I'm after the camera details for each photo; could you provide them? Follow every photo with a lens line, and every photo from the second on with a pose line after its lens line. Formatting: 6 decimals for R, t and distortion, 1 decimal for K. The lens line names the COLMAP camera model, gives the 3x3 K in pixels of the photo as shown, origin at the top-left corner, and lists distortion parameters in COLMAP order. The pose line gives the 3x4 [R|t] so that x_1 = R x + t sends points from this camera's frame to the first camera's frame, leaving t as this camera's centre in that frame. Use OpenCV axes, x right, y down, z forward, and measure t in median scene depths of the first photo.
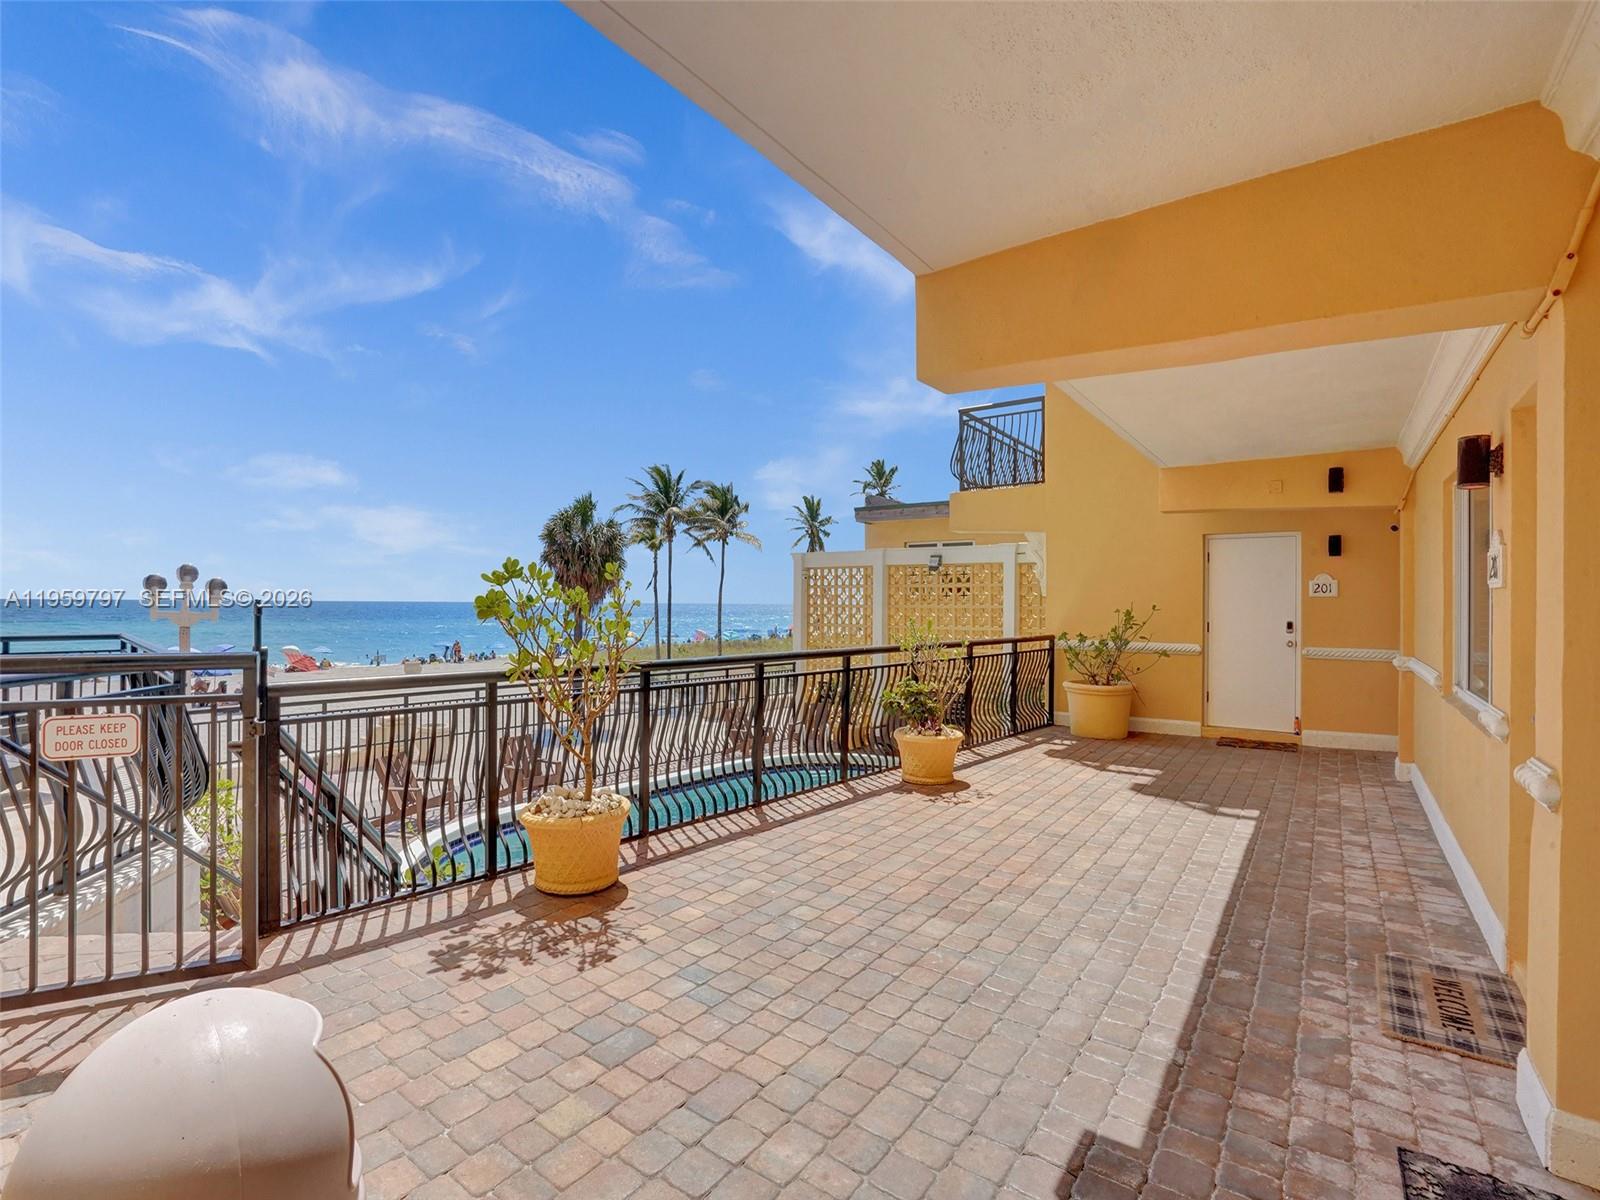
lens RADIAL K [[749.5, 0, 787.2], [0, 749.5, 600.8], [0, 0, 1]] dist [-0.041971, 0.020341]
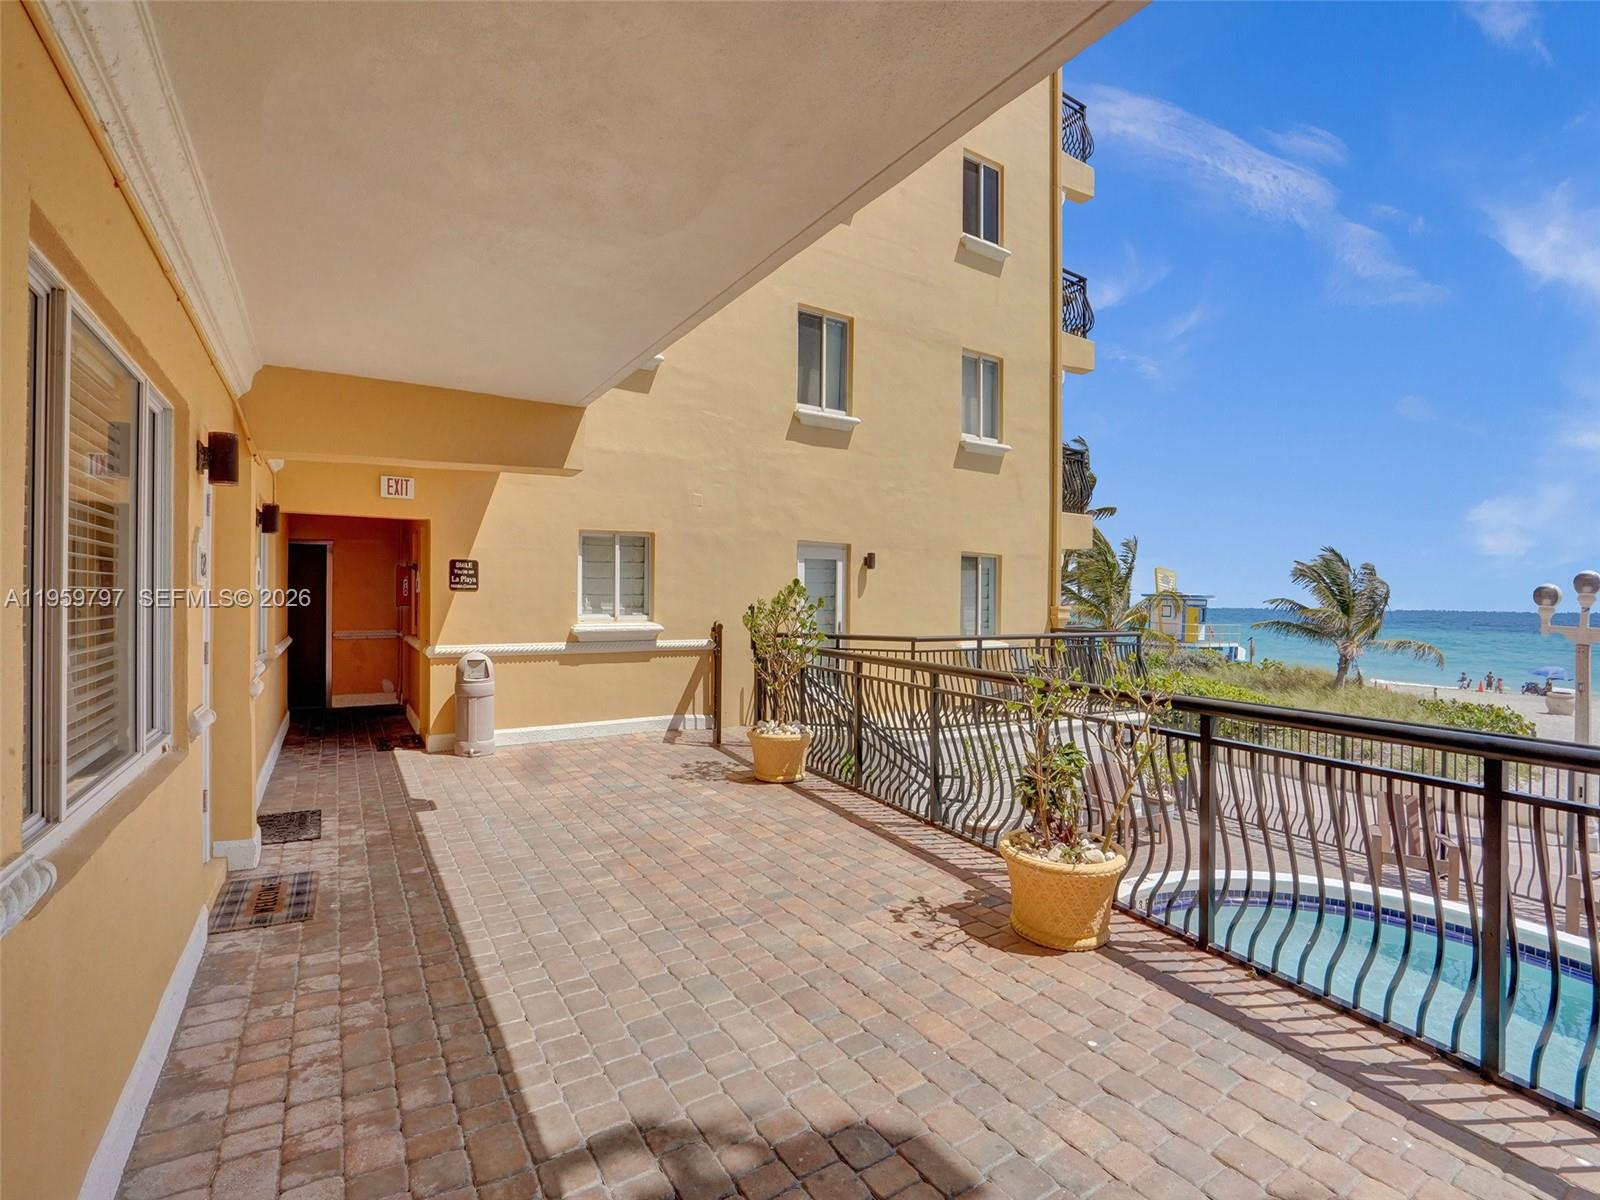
lens RADIAL K [[725.6, 0, 800.0], [0, 725.6, 600.0], [0, 0, 1]] dist [-0.015302, 0.000898]
pose [[-0.353243, -0.014134, -0.935425, 0.871154], [-0.008120, 0.999895, -0.012041, 0.000410], [0.935496, 0.003342, -0.353321, 1.151340]]
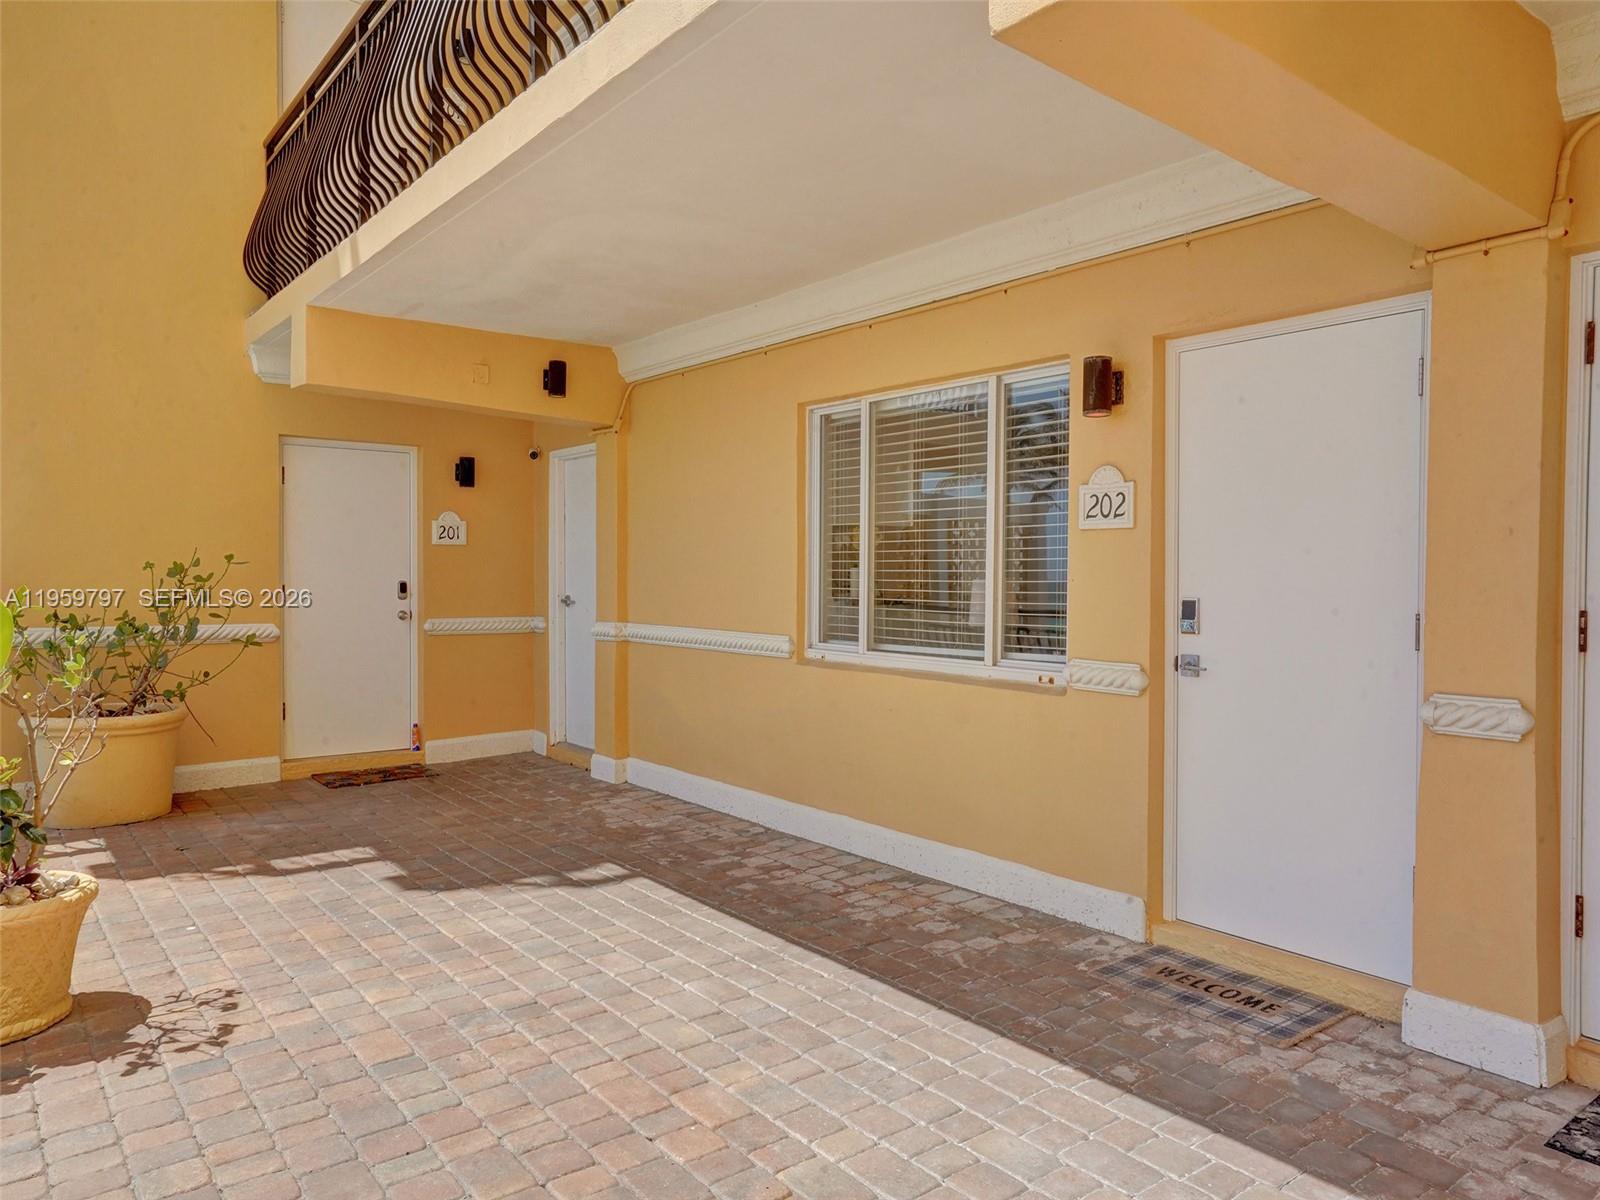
lens RADIAL K [[1120.2, 0, 800.0], [0, 1120.2, 600.0], [0, 0, 1]] dist [0.016857, 0.004373]
pose [[0.278437, -0.032893, 0.959891, -0.261928], [-0.002107, 0.999390, 0.034858, 0.011911], [-0.960452, -0.011728, 0.278198, 0.532328]]
